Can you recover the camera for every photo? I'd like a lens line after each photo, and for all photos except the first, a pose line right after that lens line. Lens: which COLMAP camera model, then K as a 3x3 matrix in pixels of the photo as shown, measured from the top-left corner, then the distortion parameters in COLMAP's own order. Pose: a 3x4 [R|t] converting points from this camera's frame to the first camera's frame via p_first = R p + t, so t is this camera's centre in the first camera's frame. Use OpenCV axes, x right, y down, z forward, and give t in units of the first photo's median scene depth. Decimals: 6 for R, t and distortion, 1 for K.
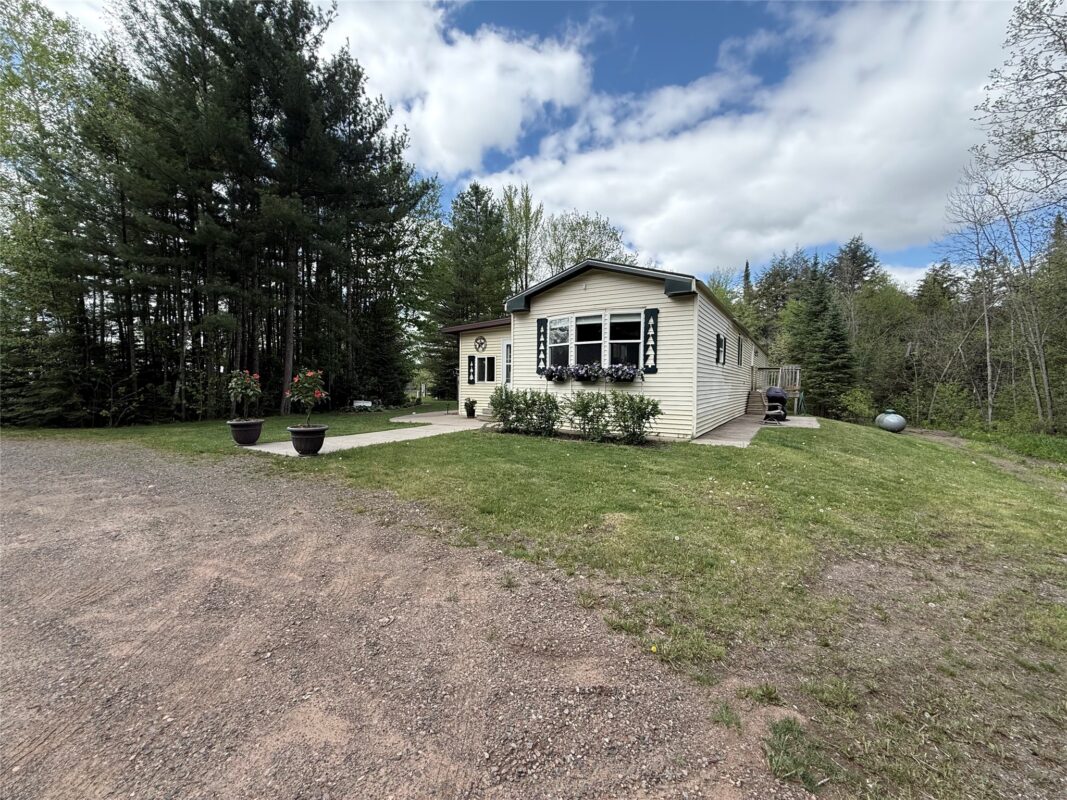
lens RADIAL K [[429.6, 0, 533.5], [0, 429.6, 400.0], [0, 0, 1]] dist [-0.022835, 0.000032]
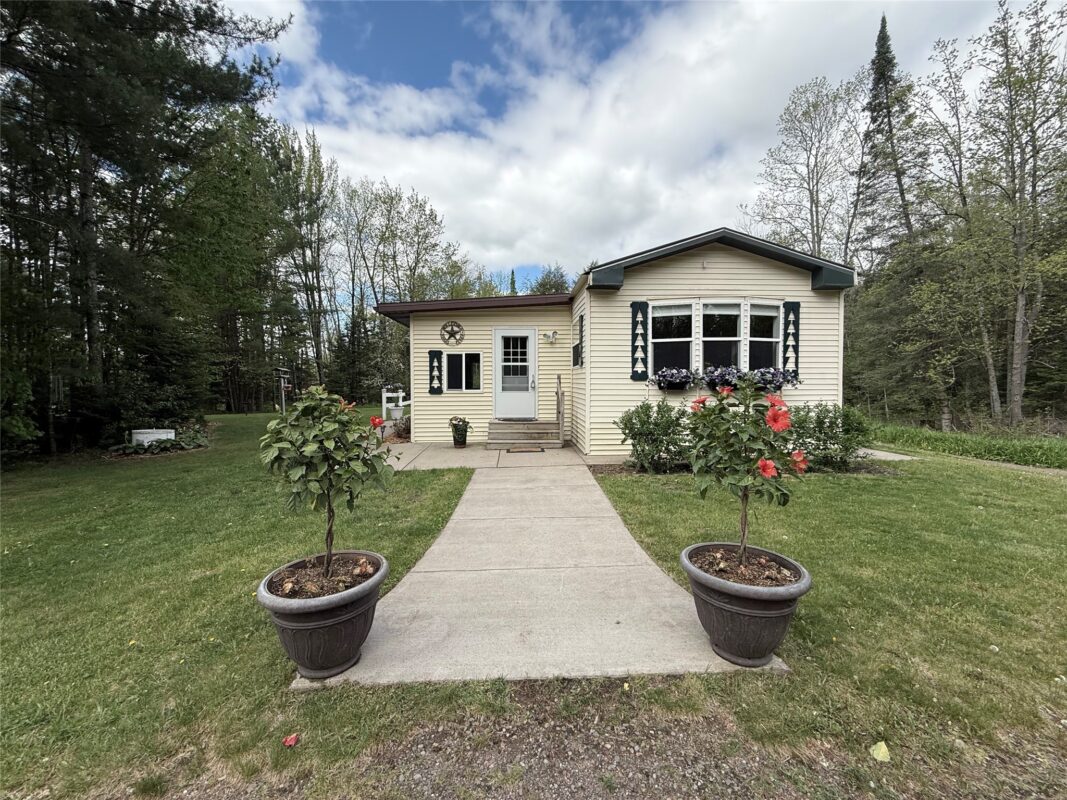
lens RADIAL K [[415.1, 0, 533.5], [0, 415.1, 400.0], [0, 0, 1]] dist [-0.004425, -0.000007]
pose [[0.815253, -0.039207, 0.577776, -0.520229], [0.035045, 0.999217, 0.018356, -0.046537], [-0.578043, 0.005284, 0.815989, 0.541730]]
